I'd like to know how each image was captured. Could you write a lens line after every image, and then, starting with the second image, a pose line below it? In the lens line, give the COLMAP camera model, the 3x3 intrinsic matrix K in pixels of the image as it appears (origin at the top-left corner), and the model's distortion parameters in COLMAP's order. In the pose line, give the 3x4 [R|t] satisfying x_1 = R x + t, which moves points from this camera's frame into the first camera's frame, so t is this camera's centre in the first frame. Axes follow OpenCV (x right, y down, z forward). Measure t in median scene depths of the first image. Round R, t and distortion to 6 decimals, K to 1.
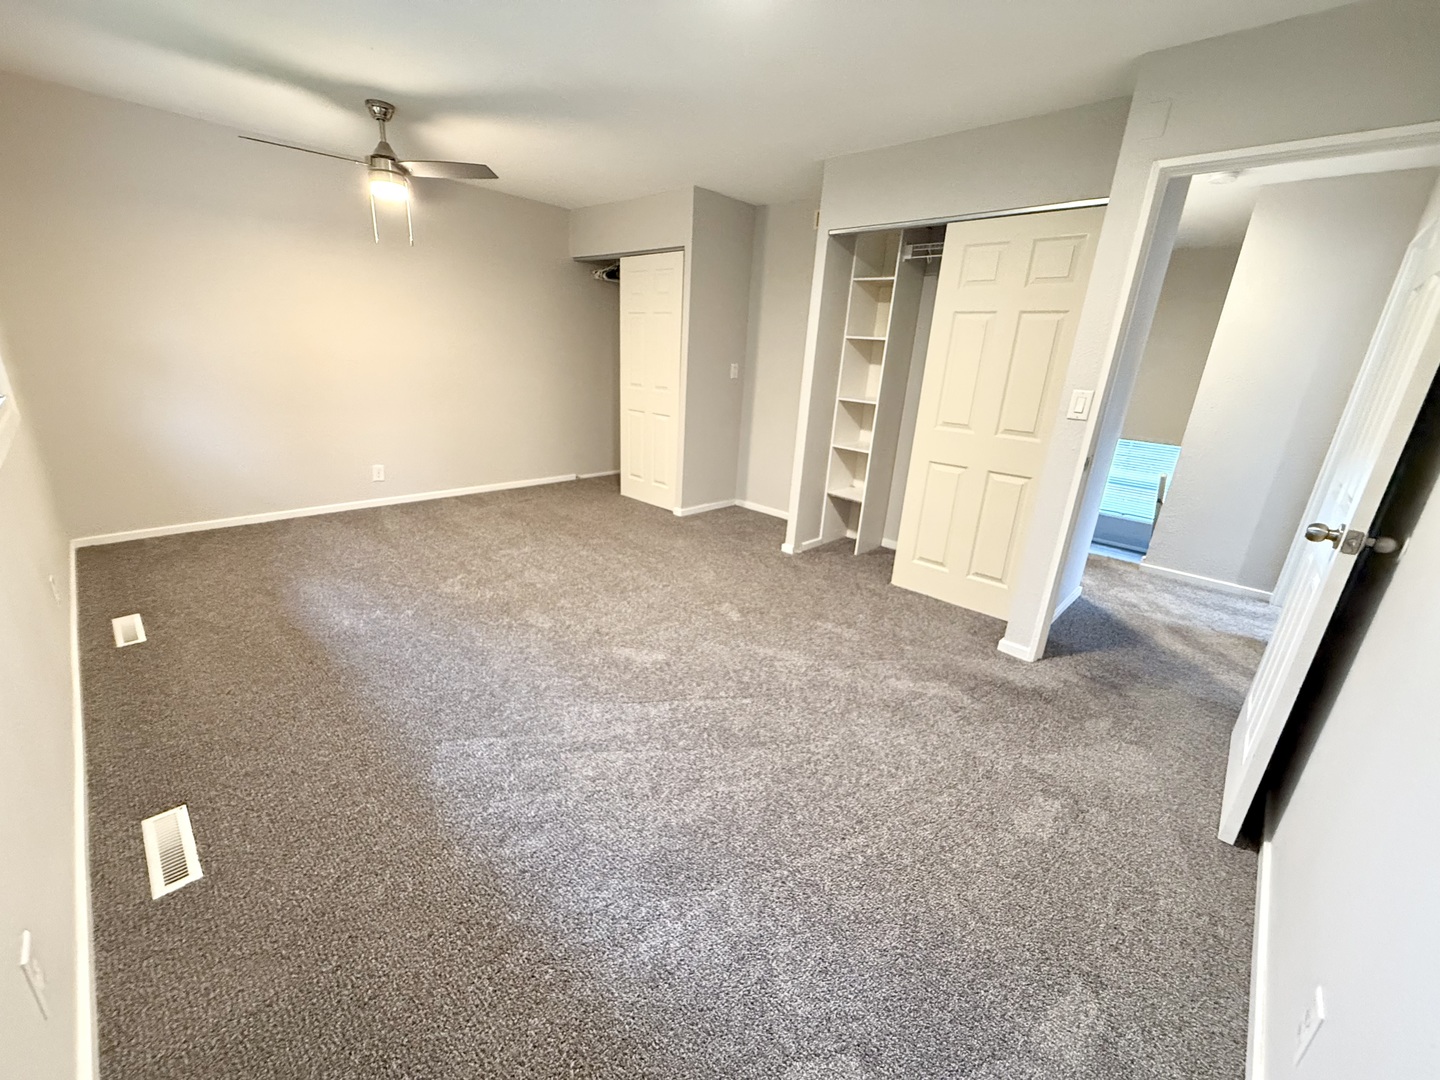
lens RADIAL K [[575.7, 0, 716.4], [0, 575.7, 540.6], [0, 0, 1]] dist [0.003184, 0.000254]
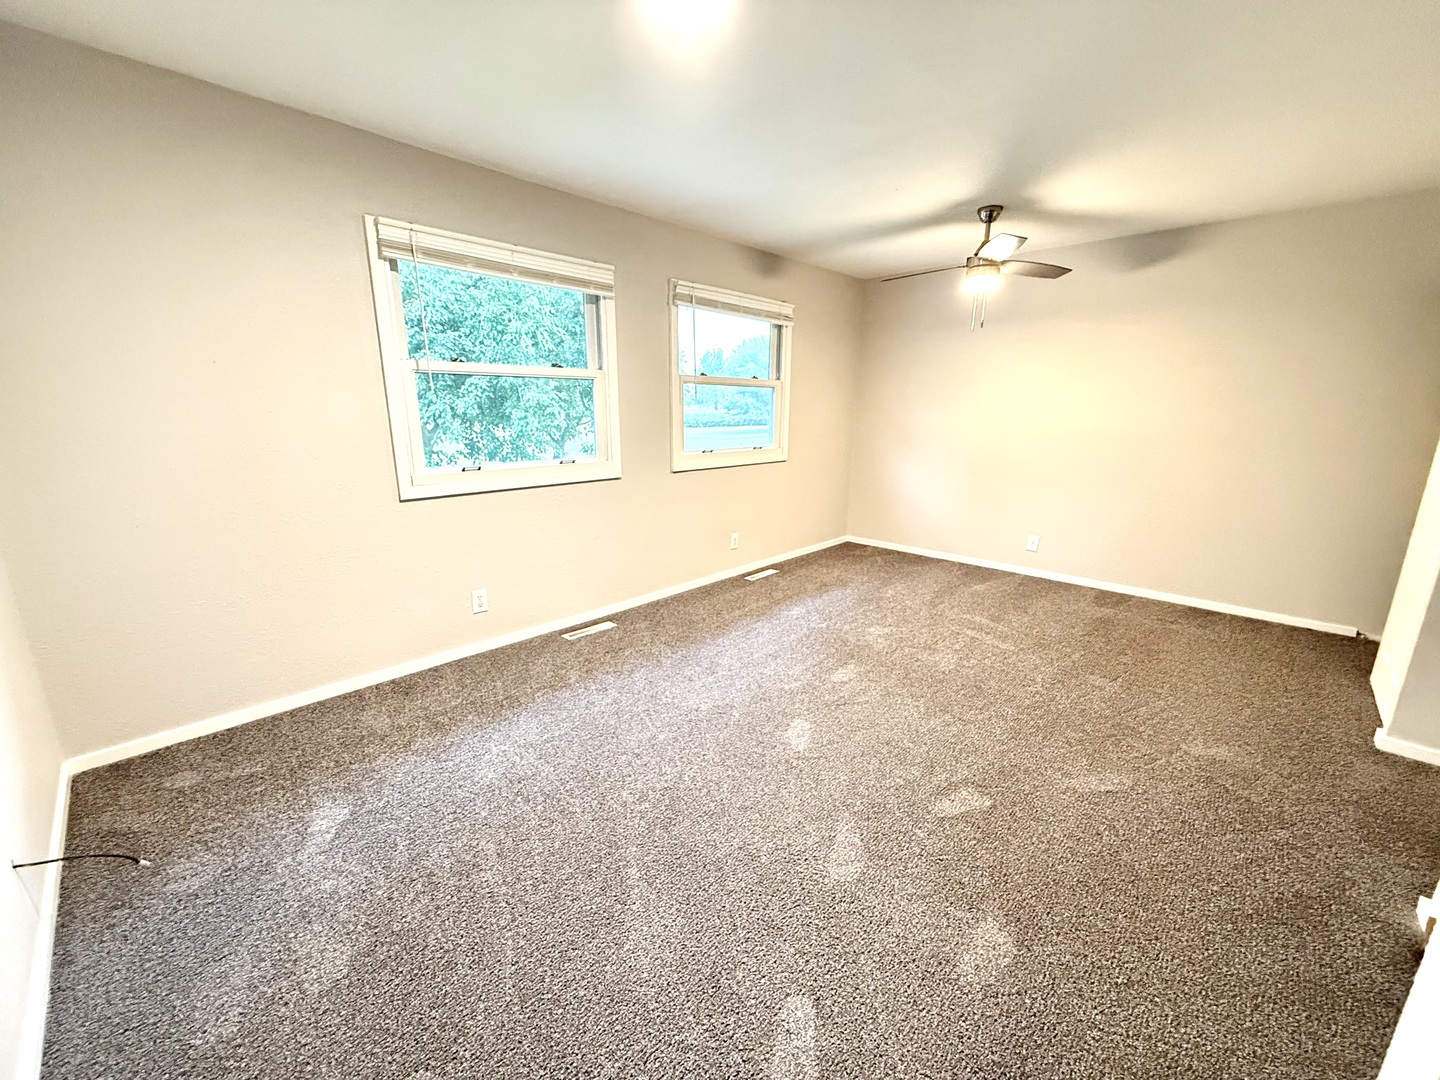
lens RADIAL K [[575.7, 0, 719.3], [0, 575.7, 544.3], [0, 0, 1]] dist [0.003184, 0.000254]
pose [[-0.015510, 0.183509, -0.982896, 0.495397], [-0.318526, 0.930893, 0.178826, -0.142924], [0.947787, 0.315851, 0.044015, 0.510448]]
